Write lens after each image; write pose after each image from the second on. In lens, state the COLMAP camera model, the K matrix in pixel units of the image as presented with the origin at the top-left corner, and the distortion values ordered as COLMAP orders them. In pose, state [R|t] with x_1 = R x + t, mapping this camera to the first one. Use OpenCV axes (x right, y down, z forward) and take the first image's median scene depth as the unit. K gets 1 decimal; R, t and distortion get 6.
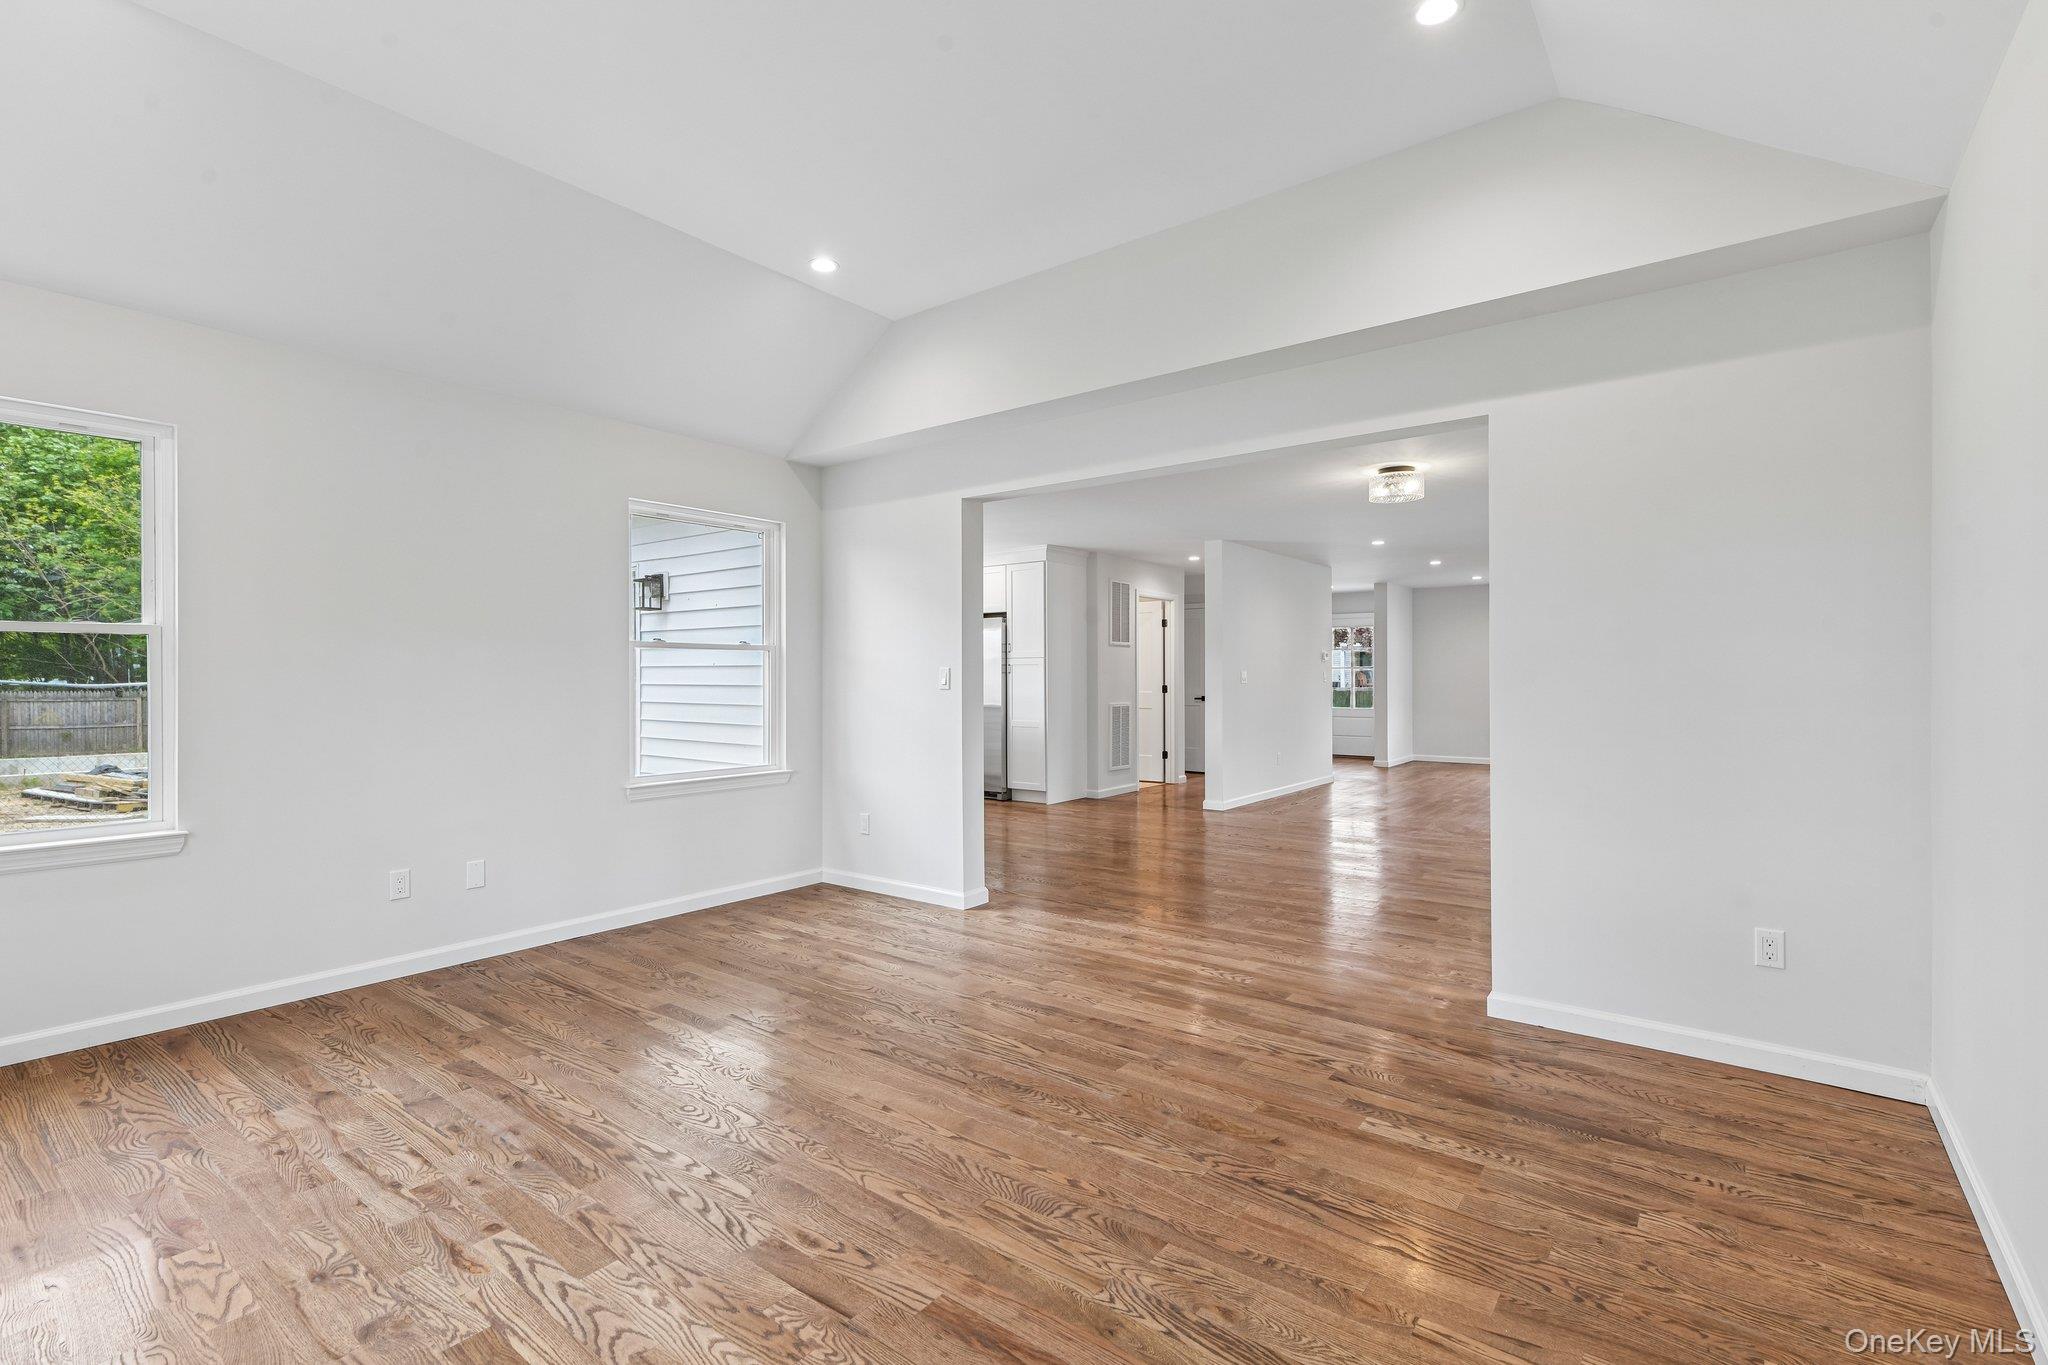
lens RADIAL K [[923.8, 0, 1019.1], [0, 923.8, 676.4], [0, 0, 1]] dist [-0.000602, -0.001499]
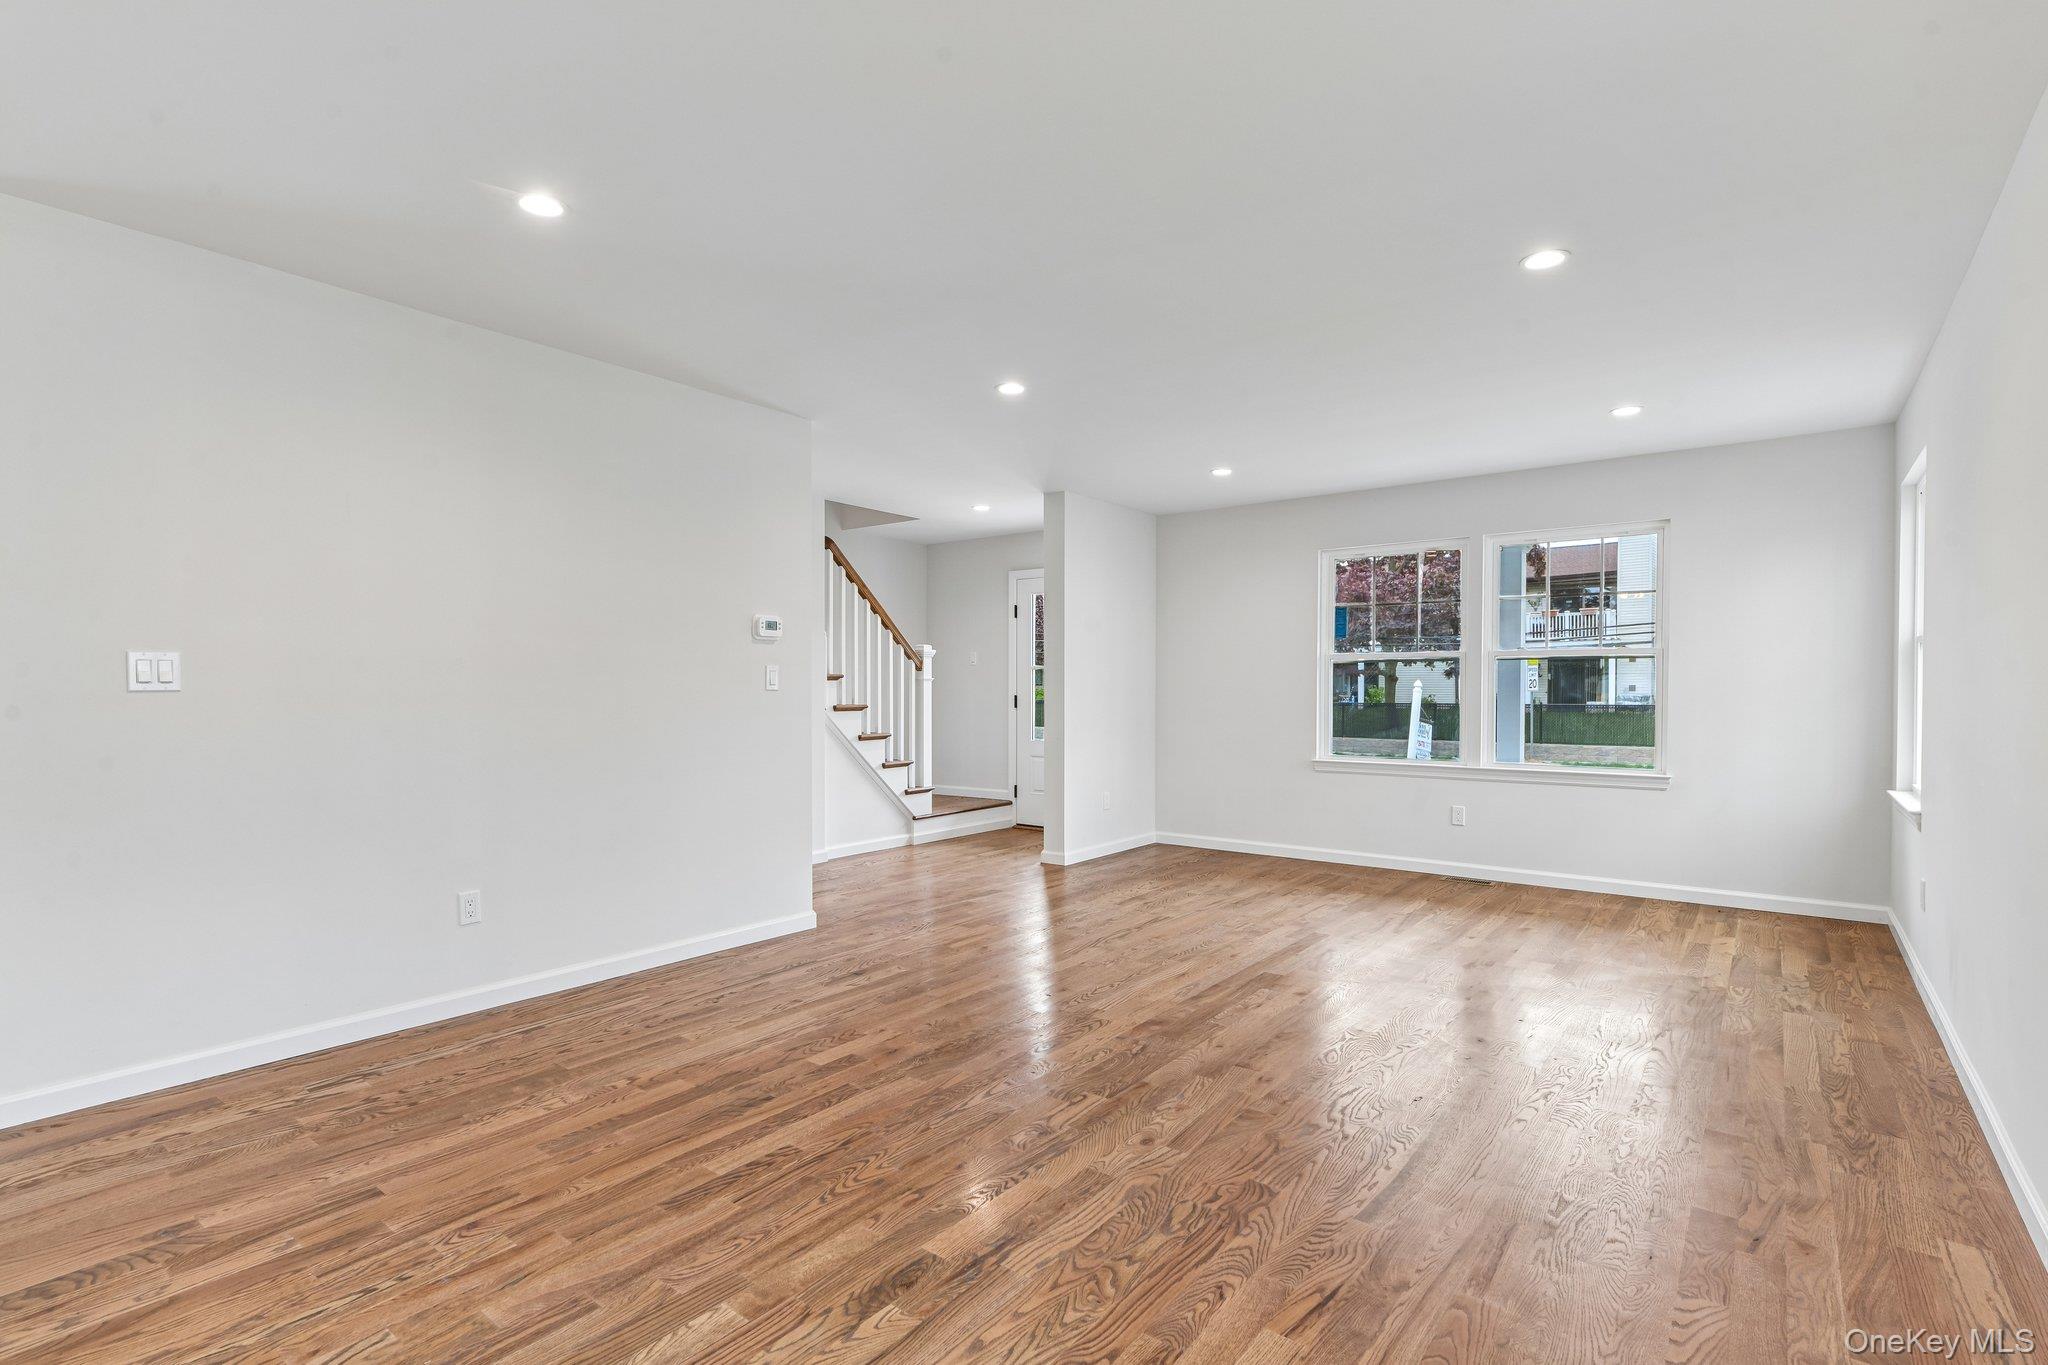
lens RADIAL K [[977.5, 0, 1015.9], [0, 977.5, 698.5], [0, 0, 1]] dist [0.007797, -0.004750]
pose [[0.999977, 0.005027, 0.004610, 1.584191], [-0.005065, 0.999954, 0.008112, 0.017592], [-0.004569, -0.008135, 0.999956, 2.042325]]
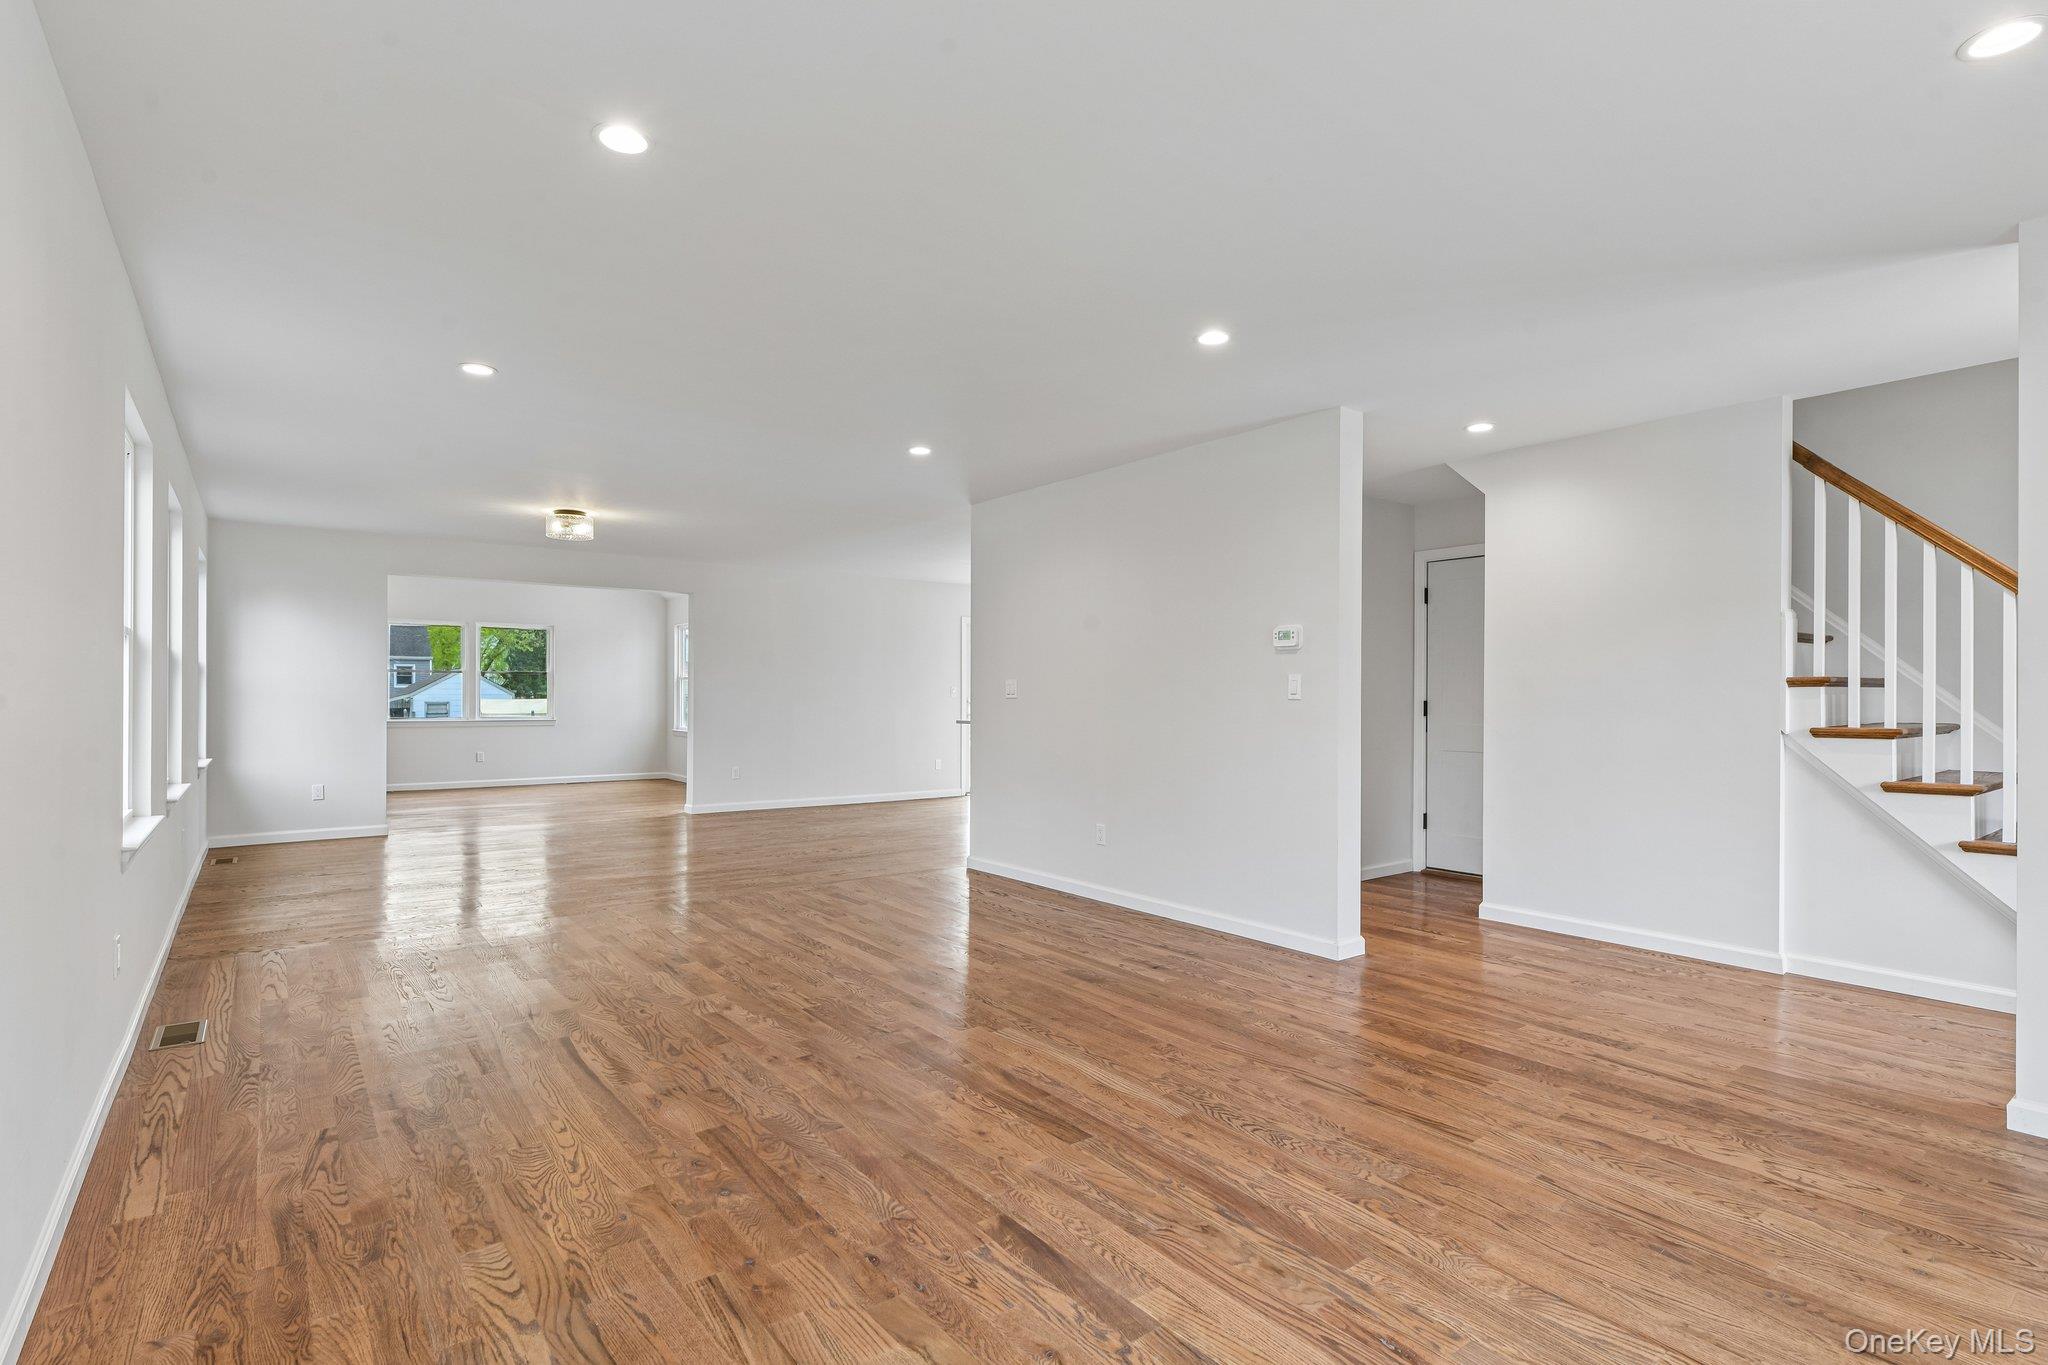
lens RADIAL K [[977.5, 0, 1015.9], [0, 977.5, 698.5], [0, 0, 1]] dist [0.007797, -0.004750]
pose [[-0.253292, 0.003886, -0.967382, 2.835002], [-0.004557, 0.999976, 0.005210, 0.010612], [0.967379, 0.005728, -0.253268, 3.590614]]
